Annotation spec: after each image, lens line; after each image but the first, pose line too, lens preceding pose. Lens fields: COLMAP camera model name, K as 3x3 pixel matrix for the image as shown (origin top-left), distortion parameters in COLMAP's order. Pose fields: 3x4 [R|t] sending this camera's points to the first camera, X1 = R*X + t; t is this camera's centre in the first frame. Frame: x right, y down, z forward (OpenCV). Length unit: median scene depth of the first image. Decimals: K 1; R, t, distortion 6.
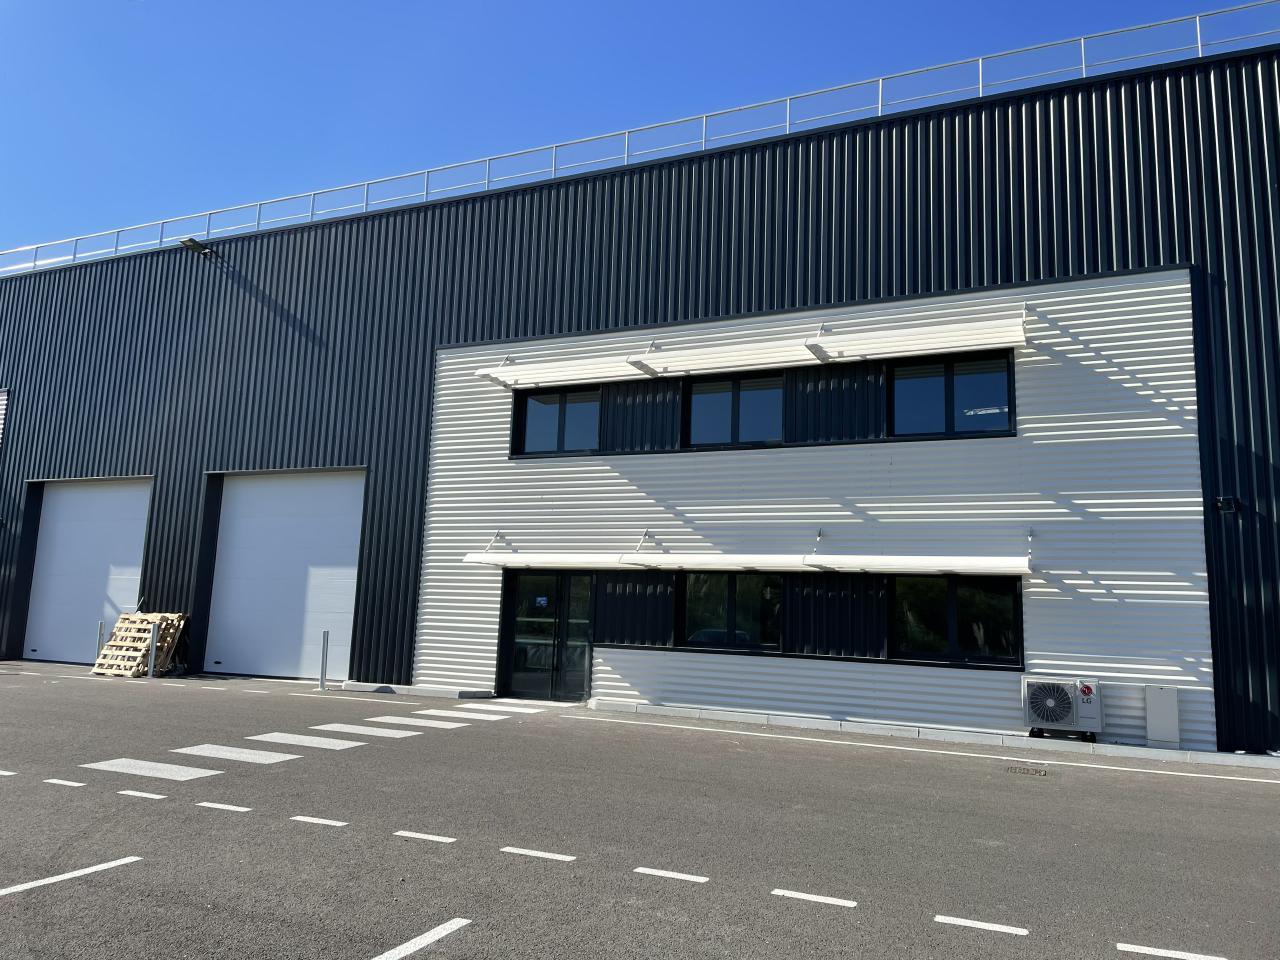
lens RADIAL K [[950.1, 0, 645.0], [0, 950.1, 479.6], [0, 0, 1]] dist [0.063796, -0.089876]
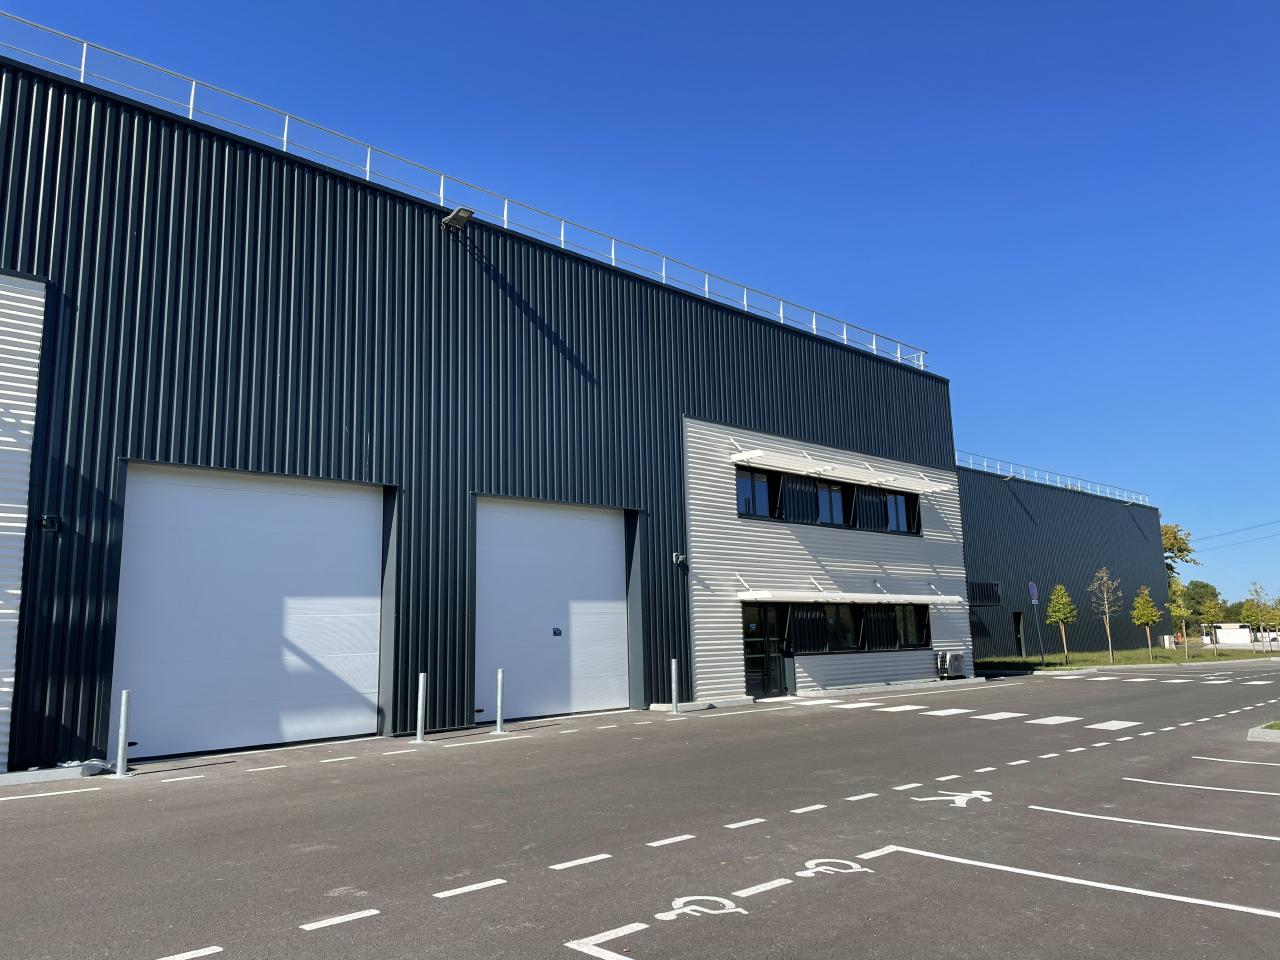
lens RADIAL K [[950.1, 0, 645.4], [0, 950.1, 480.7], [0, 0, 1]] dist [0.063796, -0.089876]
pose [[0.355559, 0.108634, 0.928319, -1.269587], [-0.094235, 0.992328, -0.080031, 0.040303], [-0.929891, -0.059024, 0.363069, 0.585954]]
